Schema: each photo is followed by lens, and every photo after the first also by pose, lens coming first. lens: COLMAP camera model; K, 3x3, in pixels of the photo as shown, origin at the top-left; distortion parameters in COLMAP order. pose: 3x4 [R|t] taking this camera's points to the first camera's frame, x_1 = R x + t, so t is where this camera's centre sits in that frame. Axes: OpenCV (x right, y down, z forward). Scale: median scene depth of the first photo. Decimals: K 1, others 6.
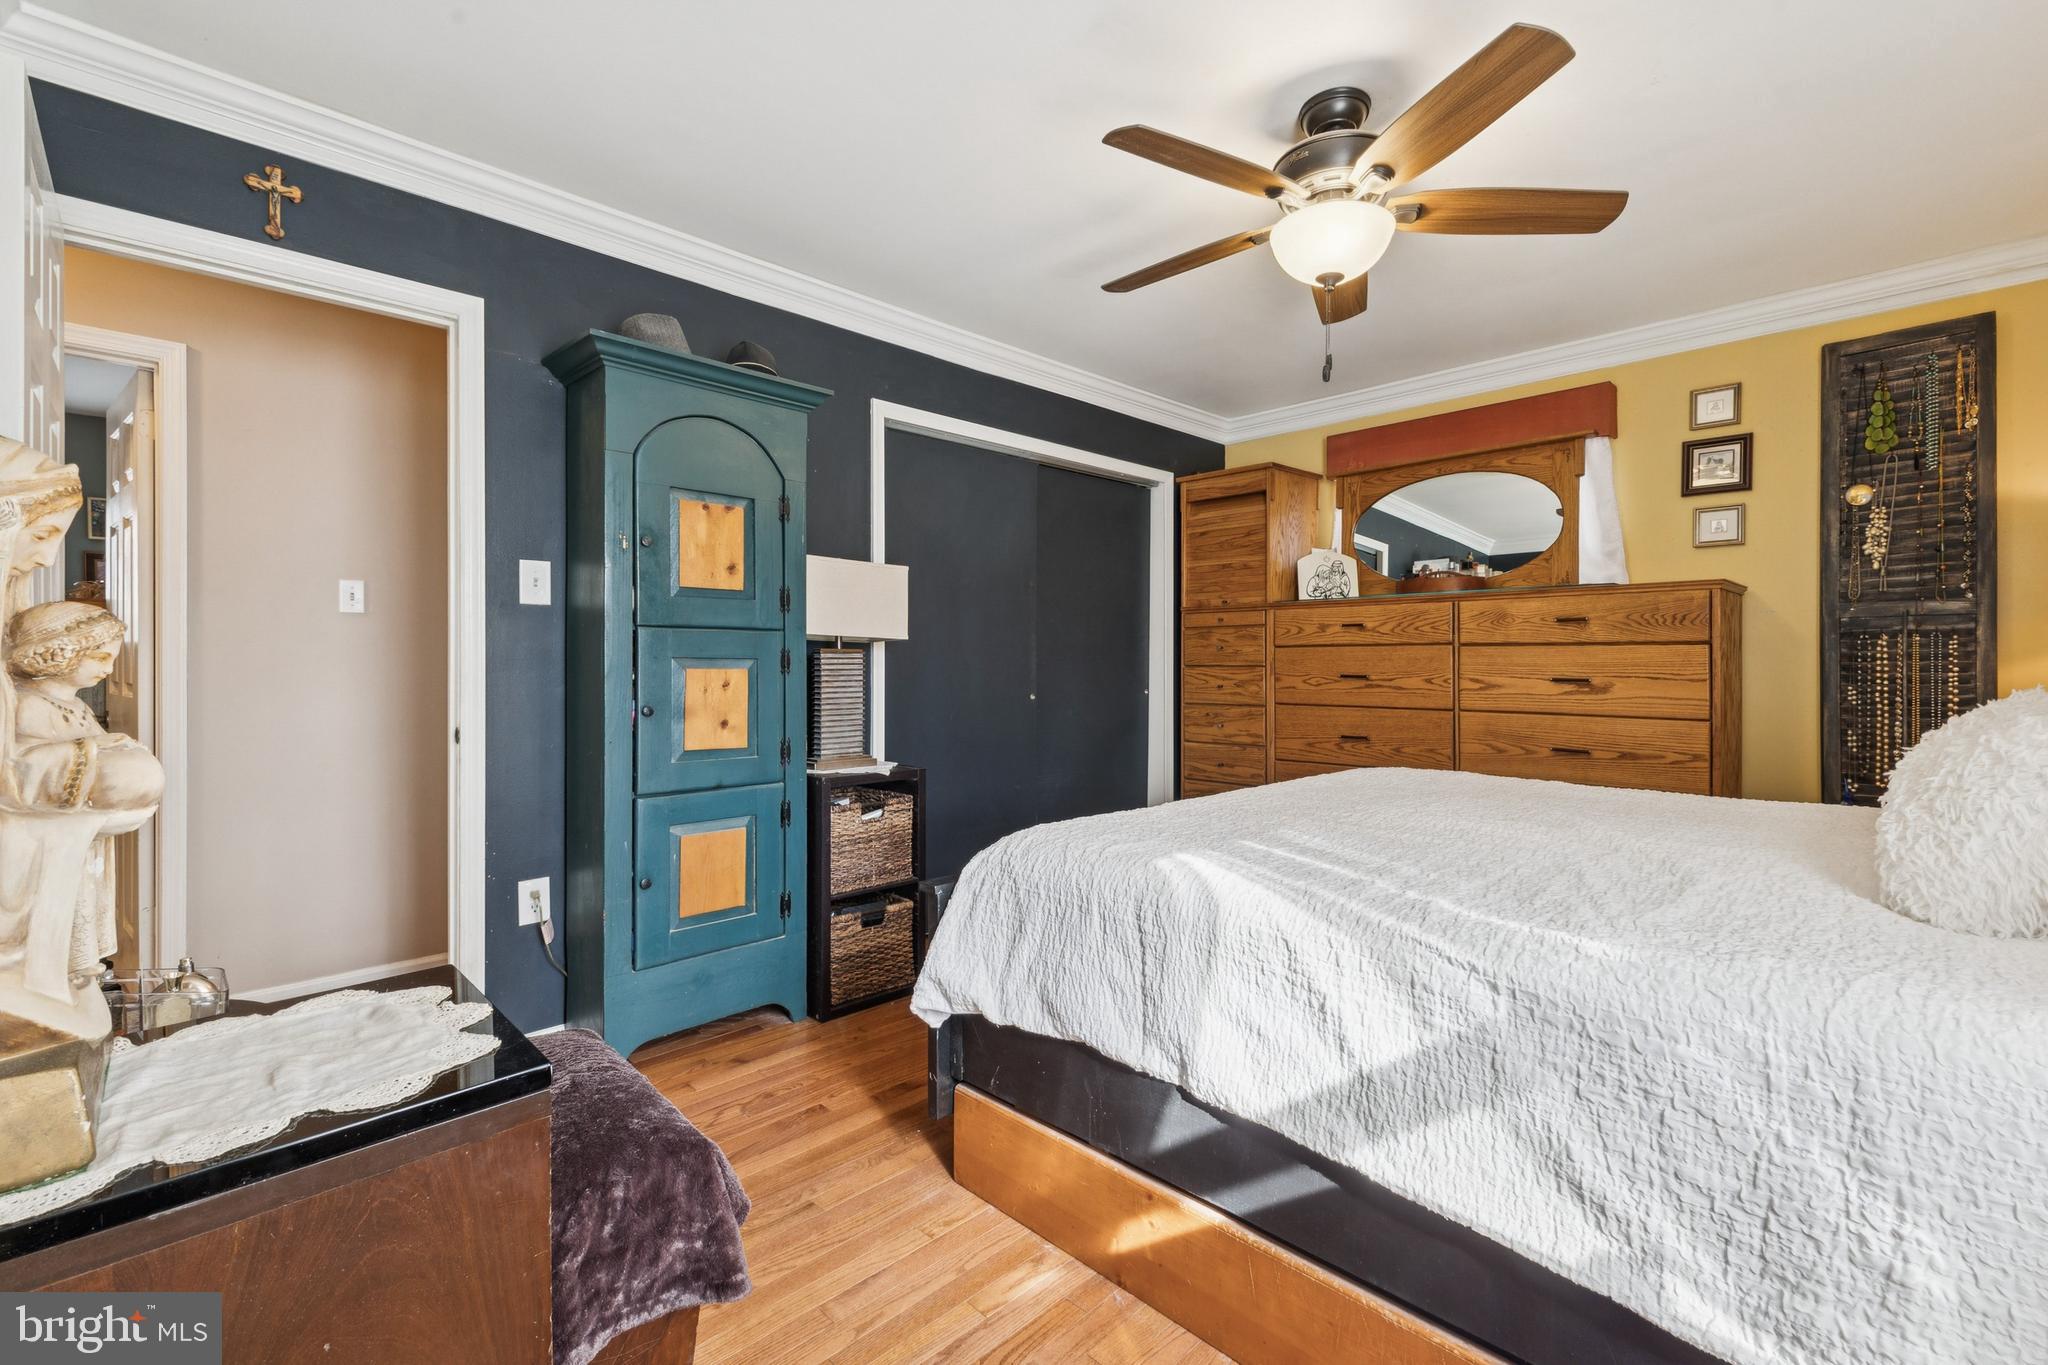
lens RADIAL K [[894.3, 0, 1022.1], [0, 894.3, 671.4], [0, 0, 1]] dist [0.005558, 0.000404]
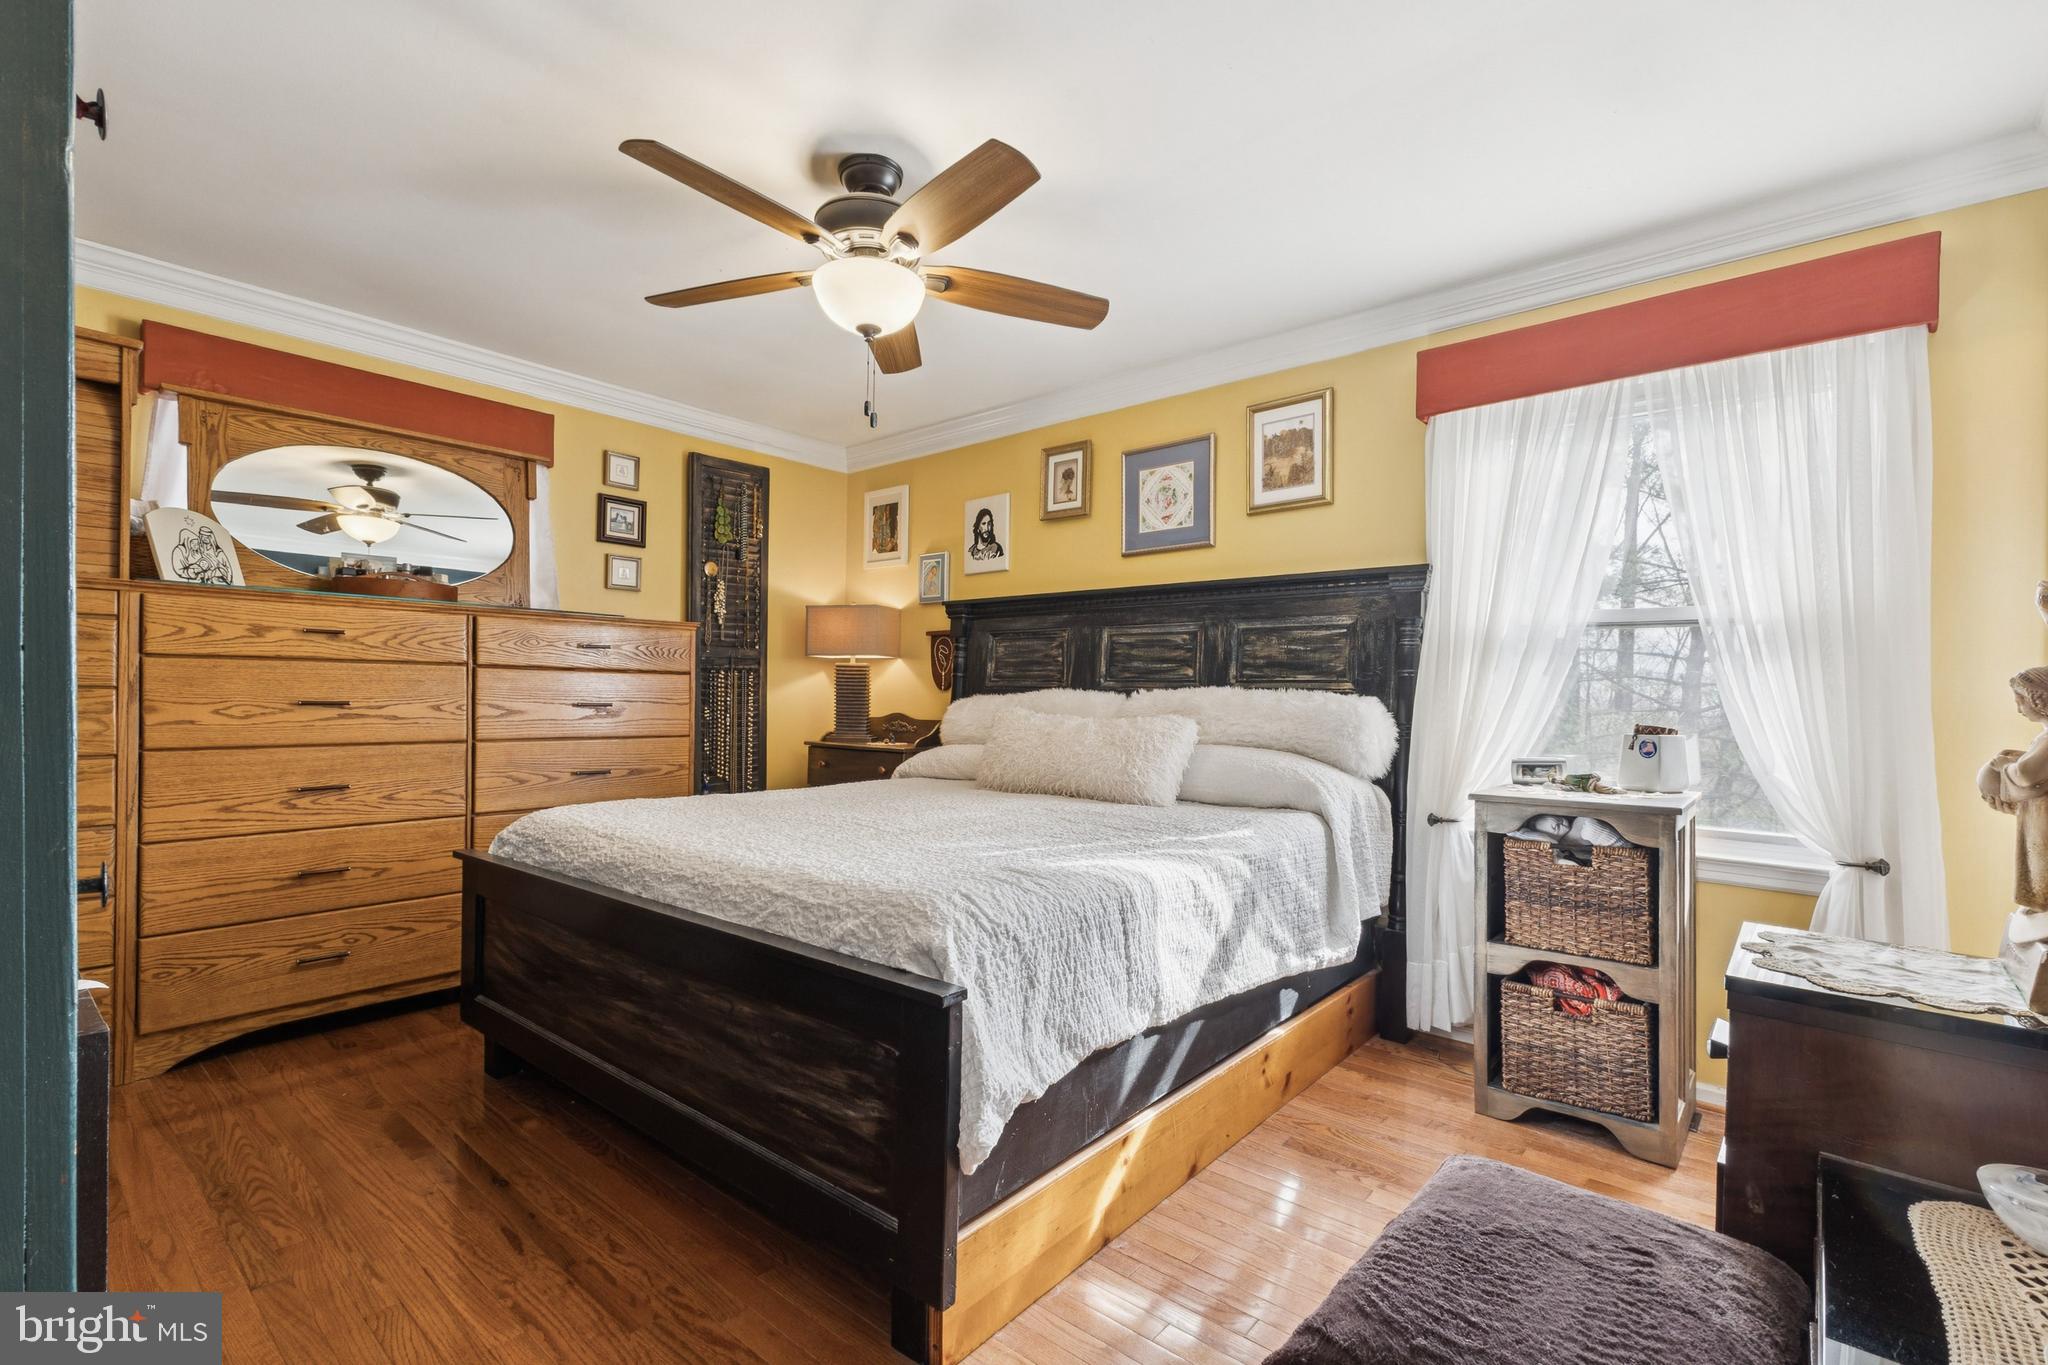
lens RADIAL K [[902.9, 0, 1070.7], [0, 902.9, 709.4], [0, 0, 1]] dist [0.000264, 0.000140]
pose [[-0.126668, -0.016974, 0.991800, -0.518206], [-0.003624, 0.999855, 0.016649, -0.004396], [-0.991939, -0.001486, -0.126711, 0.612963]]
